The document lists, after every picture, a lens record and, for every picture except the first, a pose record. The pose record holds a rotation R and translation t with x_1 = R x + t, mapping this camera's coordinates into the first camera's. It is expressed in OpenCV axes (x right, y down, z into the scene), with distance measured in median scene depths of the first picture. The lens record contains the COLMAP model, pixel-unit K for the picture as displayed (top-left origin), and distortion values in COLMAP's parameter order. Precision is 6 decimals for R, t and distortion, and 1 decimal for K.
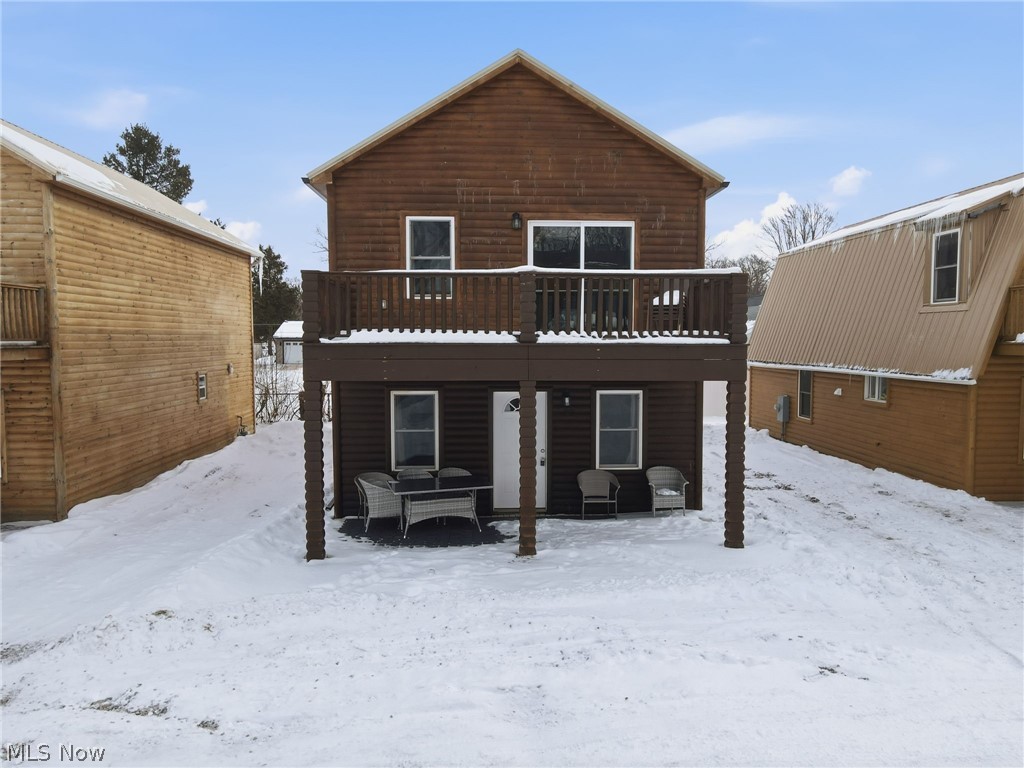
lens RADIAL K [[744.8, 0, 517.4], [0, 744.8, 389.6], [0, 0, 1]] dist [-0.000912, 0.003807]
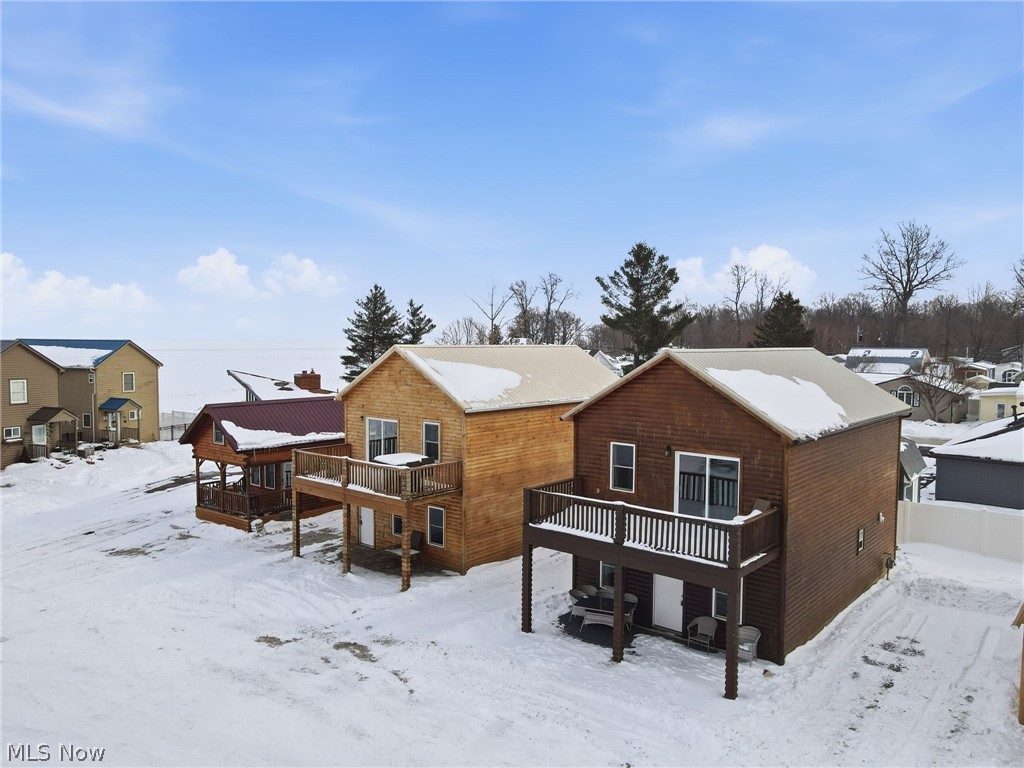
lens RADIAL K [[744.8, 0, 517.4], [0, 744.8, 389.6], [0, 0, 1]] dist [-0.000912, 0.003807]
pose [[0.732729, 0.052226, -0.678513, 0.842459], [-0.053289, 0.998393, 0.019301, -0.372123], [0.678431, 0.022015, 0.734335, -0.398525]]
